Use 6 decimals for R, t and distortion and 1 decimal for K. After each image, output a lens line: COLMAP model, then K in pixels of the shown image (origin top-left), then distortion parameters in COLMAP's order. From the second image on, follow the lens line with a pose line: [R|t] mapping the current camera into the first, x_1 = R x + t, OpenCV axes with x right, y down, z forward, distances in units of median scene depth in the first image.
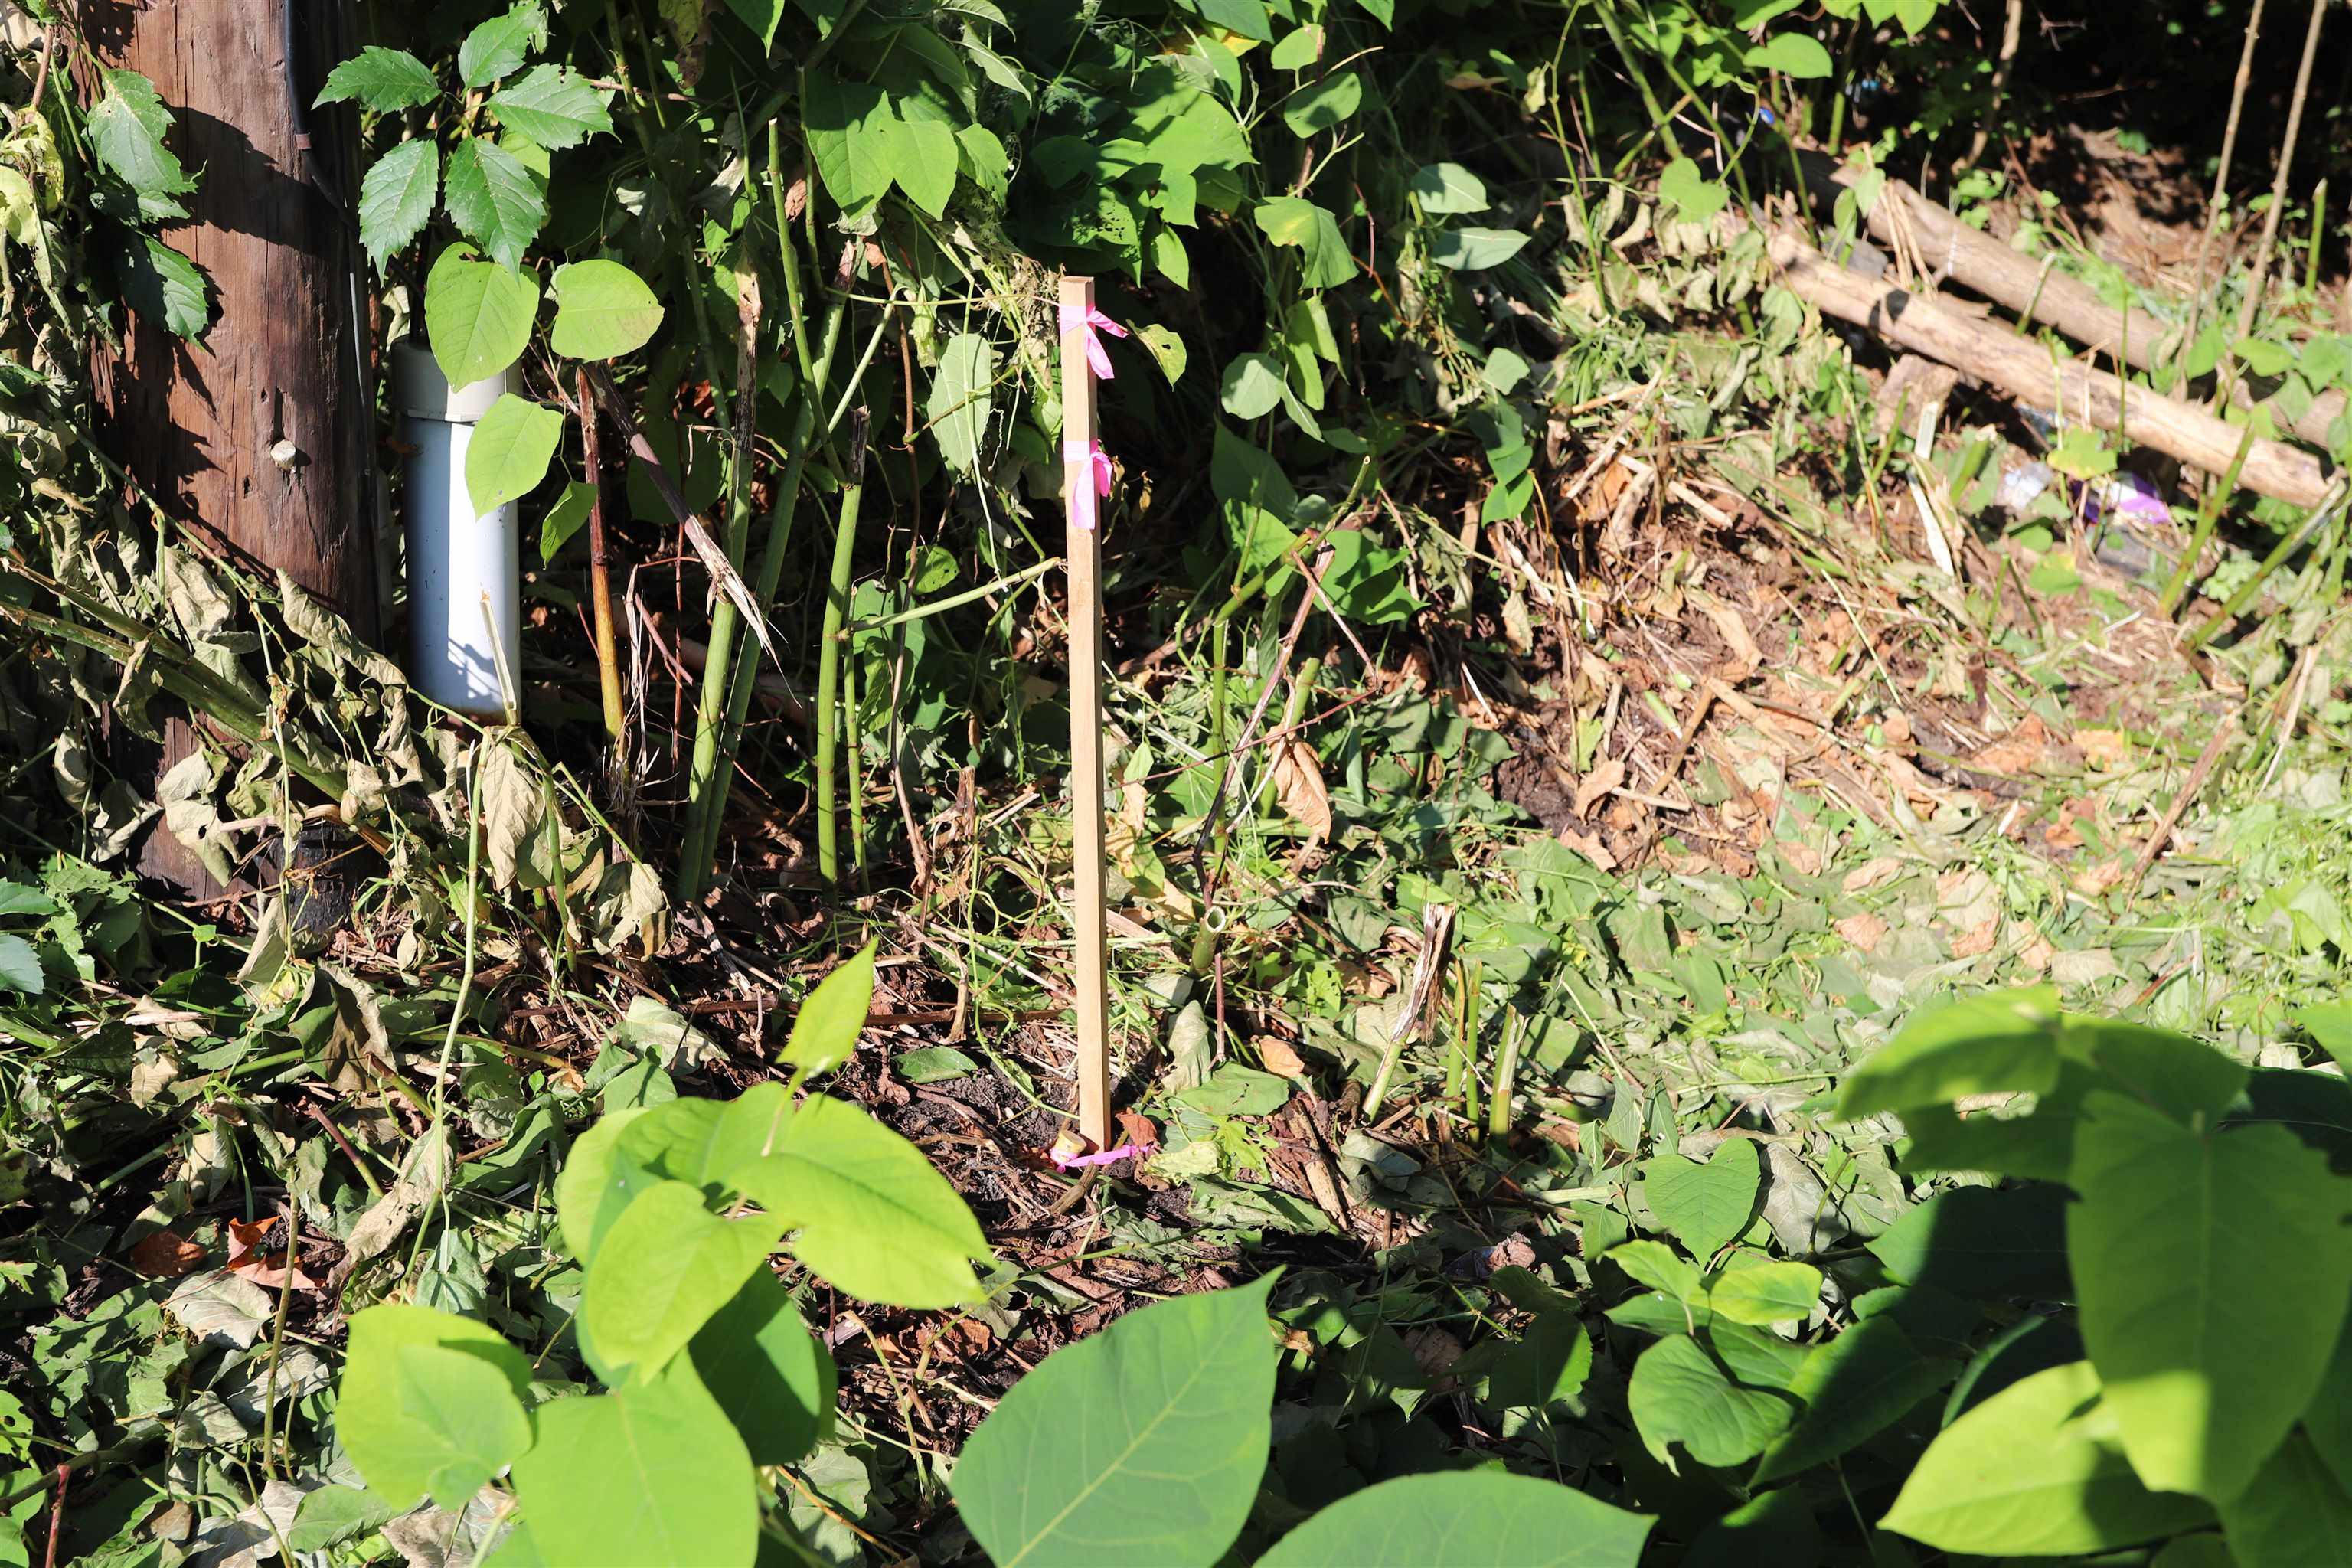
lens RADIAL K [[2541.9, 0, 1161.3], [0, 2541.9, 785.5], [0, 0, 1]] dist [0.055458, 0.000000]
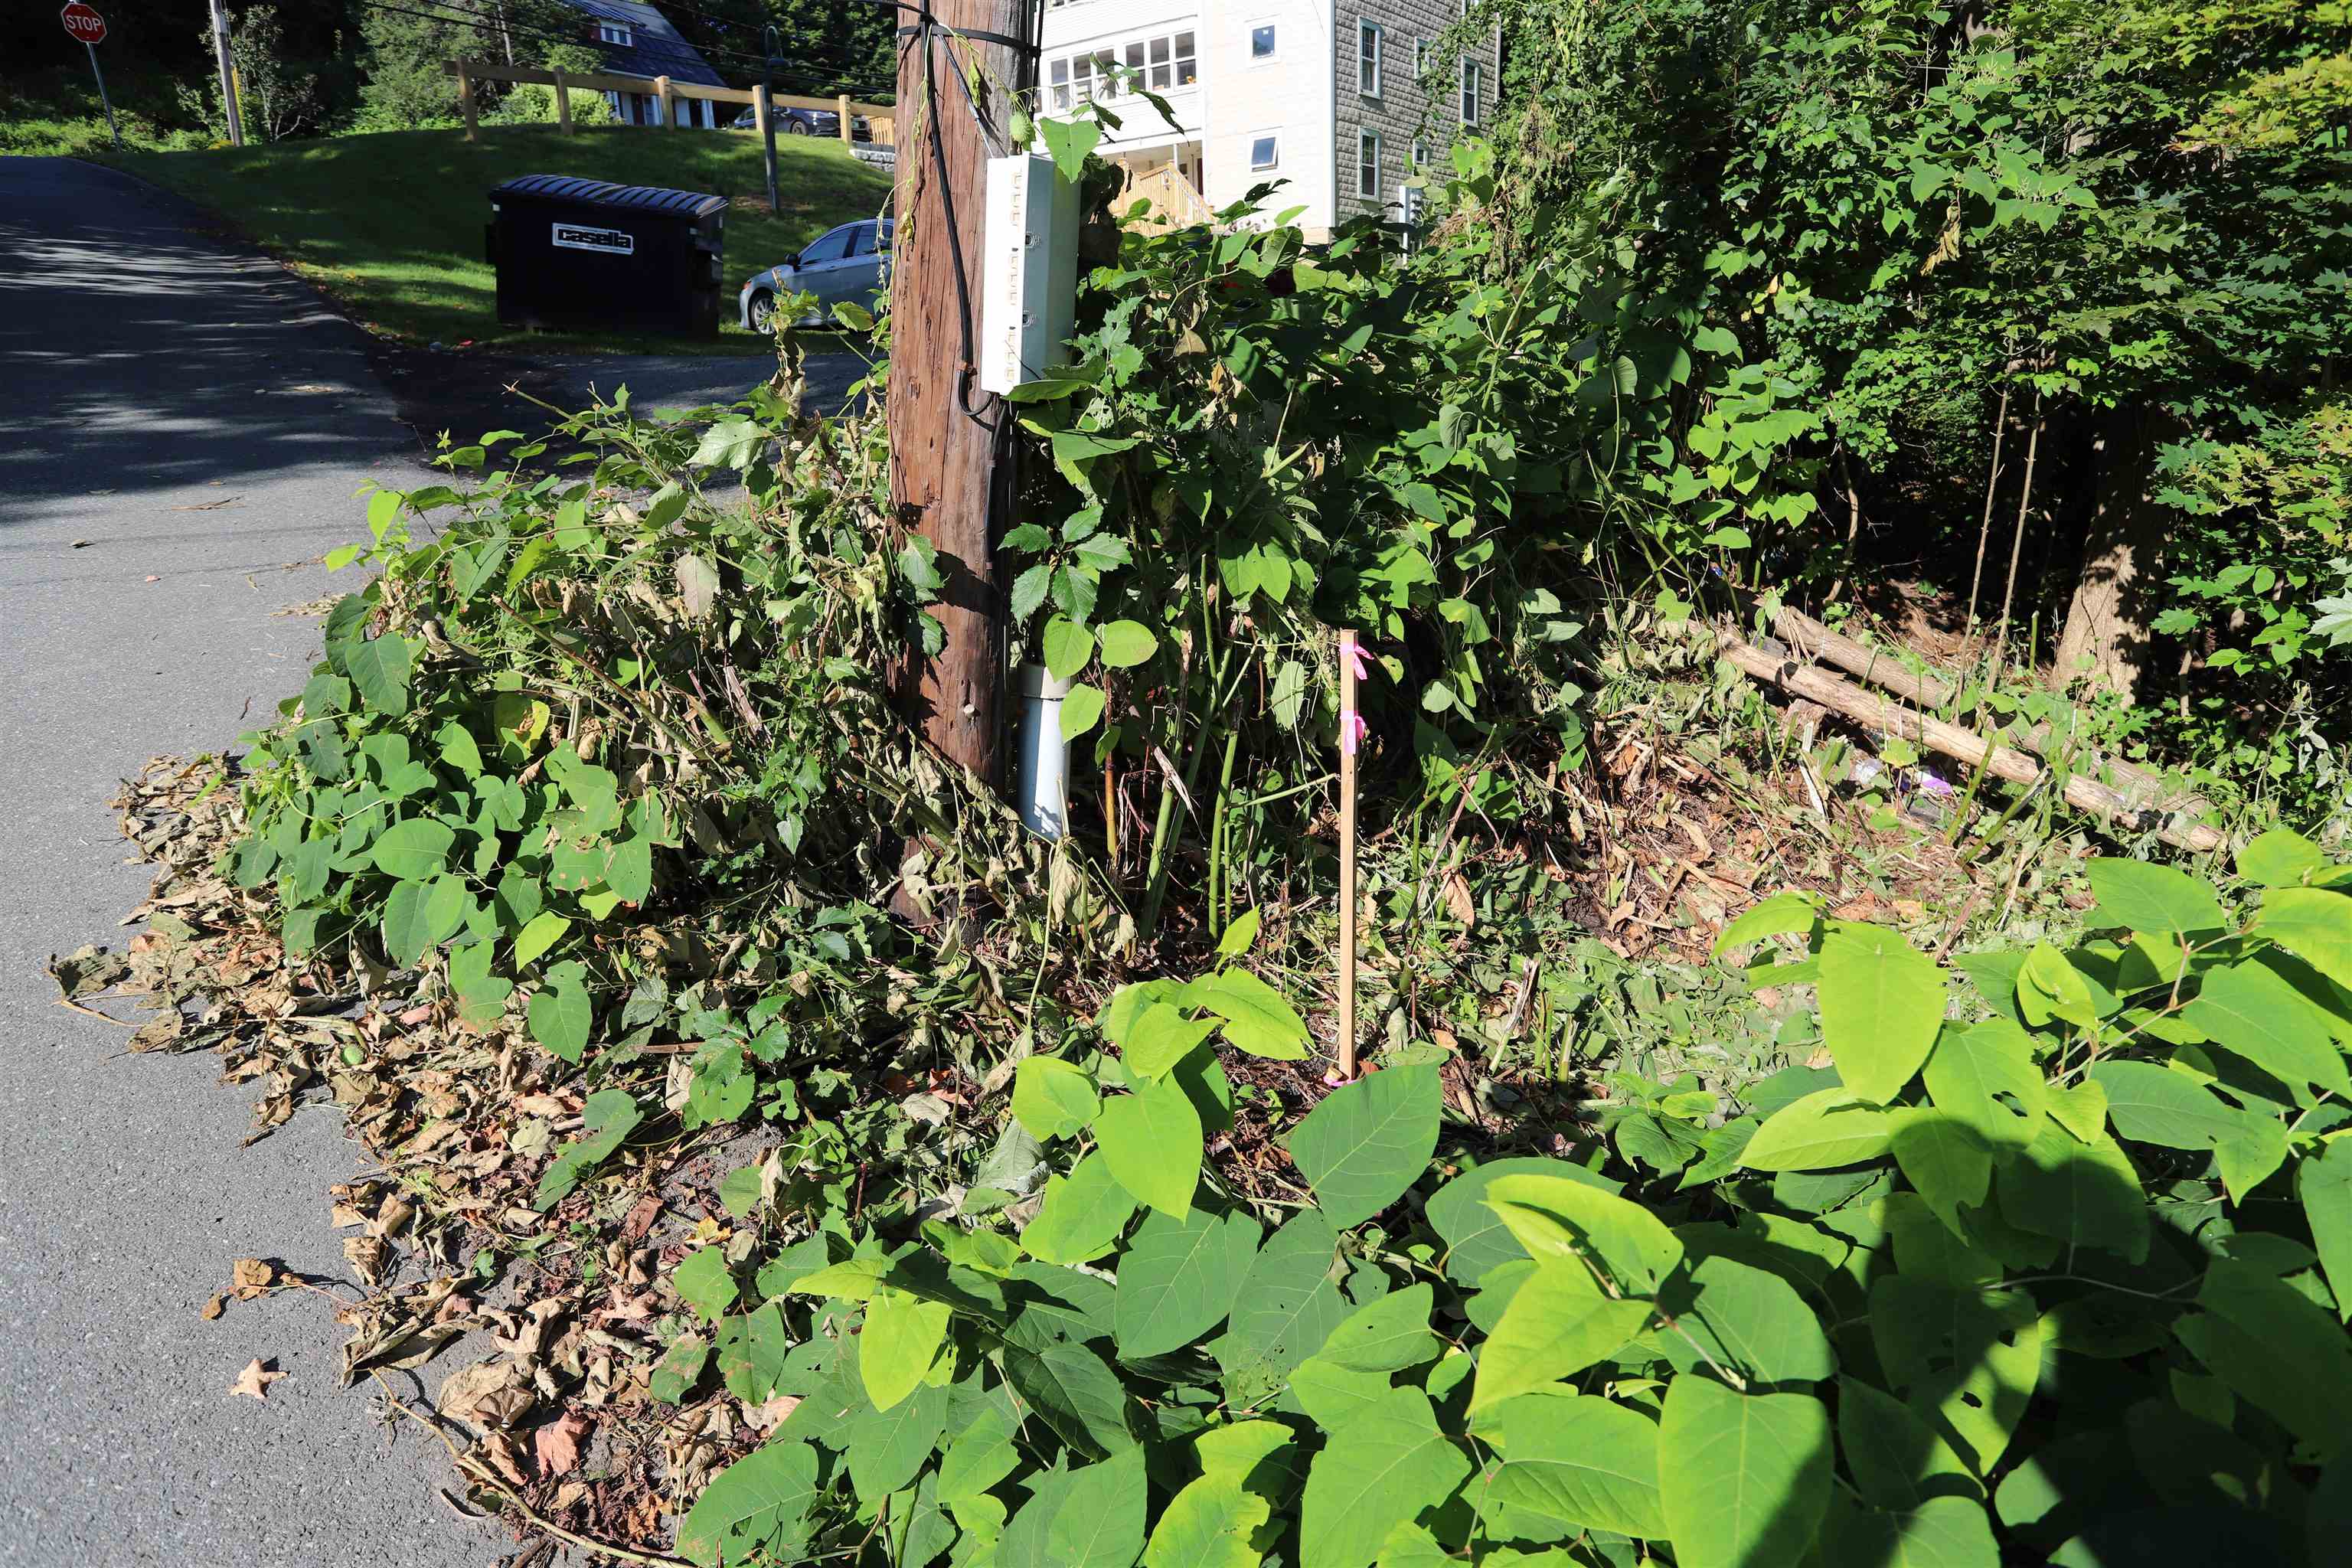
lens RADIAL K [[1411.6, 0, 1173.8], [0, 1411.6, 777.5], [0, 0, 1]] dist [-0.023323, 0.007314]
pose [[0.989110, 0.020469, -0.145745, -0.004372], [-0.037579, 0.992581, -0.115636, 0.043120], [0.142296, 0.119854, 0.982541, -0.090395]]
